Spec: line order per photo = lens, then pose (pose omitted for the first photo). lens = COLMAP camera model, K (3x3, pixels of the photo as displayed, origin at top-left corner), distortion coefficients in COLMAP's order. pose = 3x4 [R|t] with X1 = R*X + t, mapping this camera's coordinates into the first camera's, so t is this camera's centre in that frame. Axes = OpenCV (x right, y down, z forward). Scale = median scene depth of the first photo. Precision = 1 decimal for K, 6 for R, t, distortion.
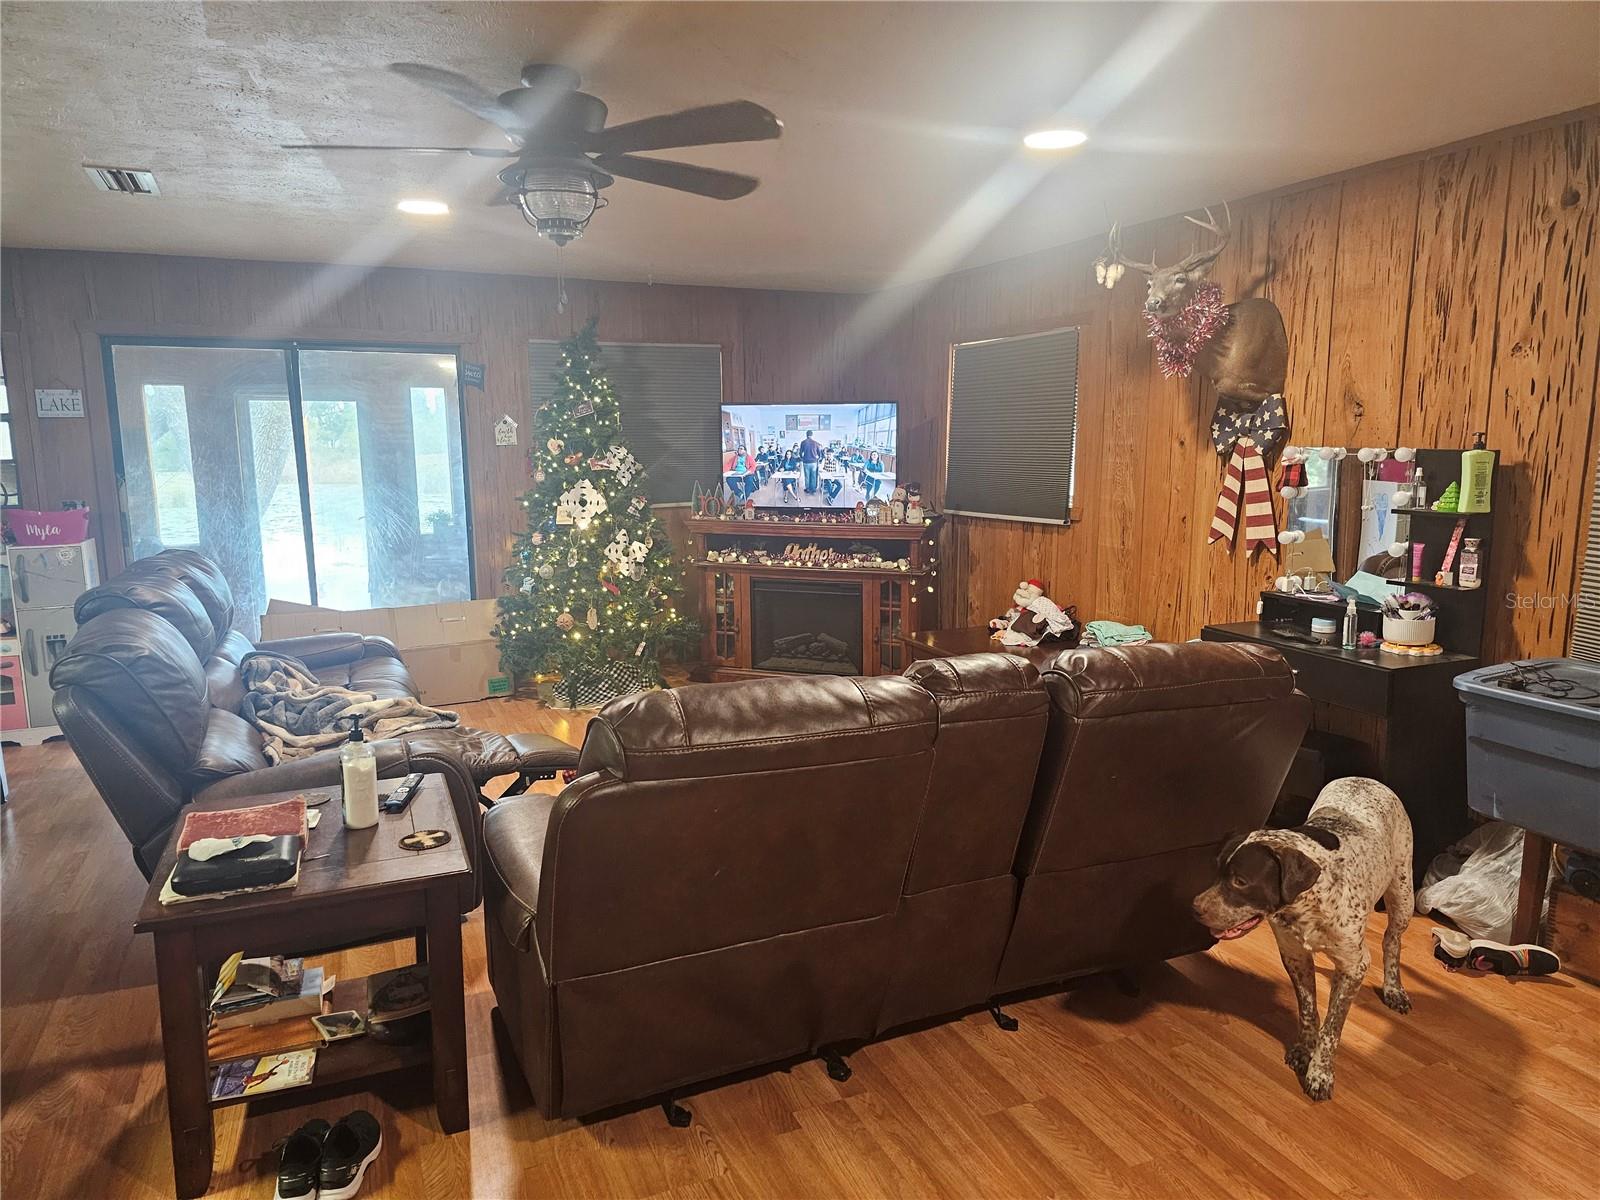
lens RADIAL K [[1057.4, 0, 804.1], [0, 1057.4, 603.0], [0, 0, 1]] dist [0.002526, 0.000461]
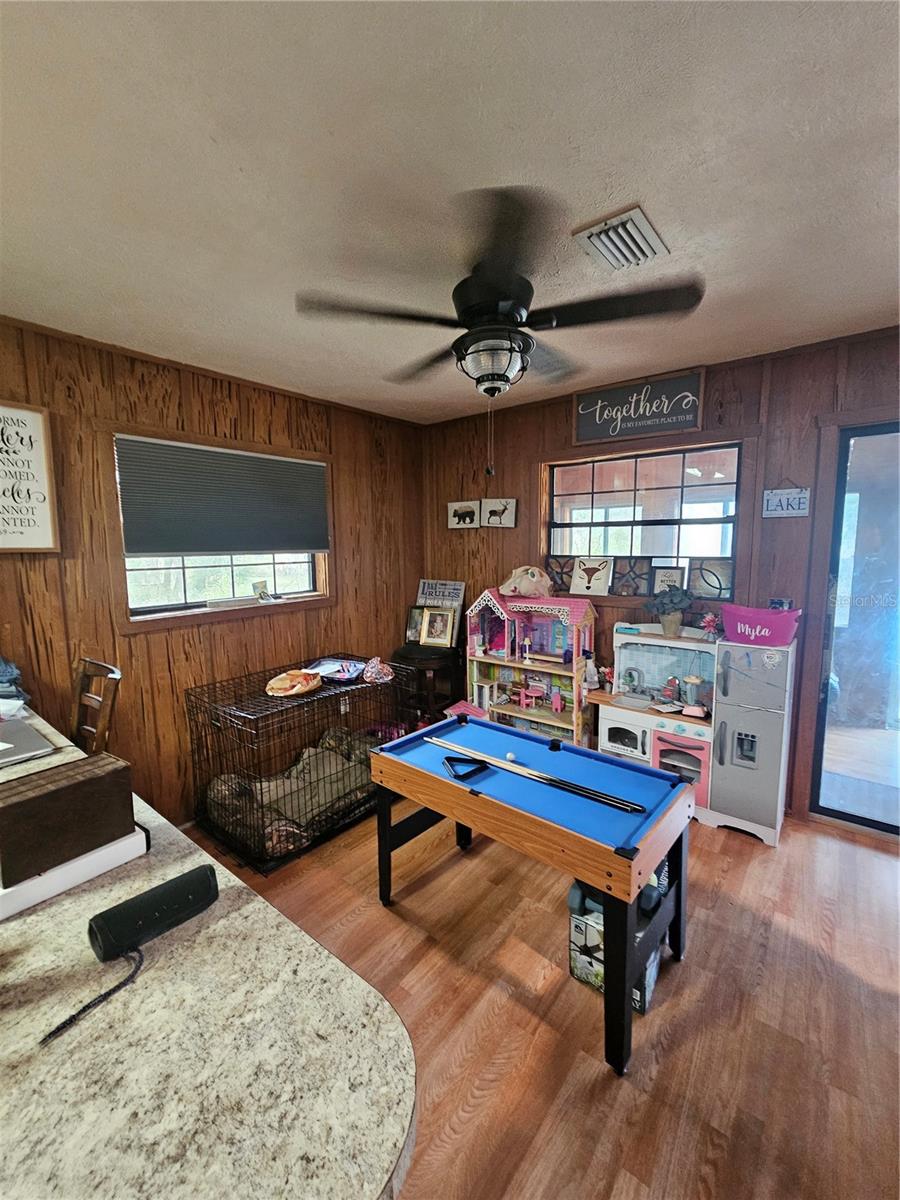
lens RADIAL K [[491.3, 0, 451.3], [0, 491.3, 602.3], [0, 0, 1]] dist [-0.000553, 0.000087]
pose [[0.455485, 0.105908, -0.883921, -0.438067], [-0.132185, 0.989938, 0.050495, -0.079122], [0.880375, 0.093841, 0.464901, 0.528038]]
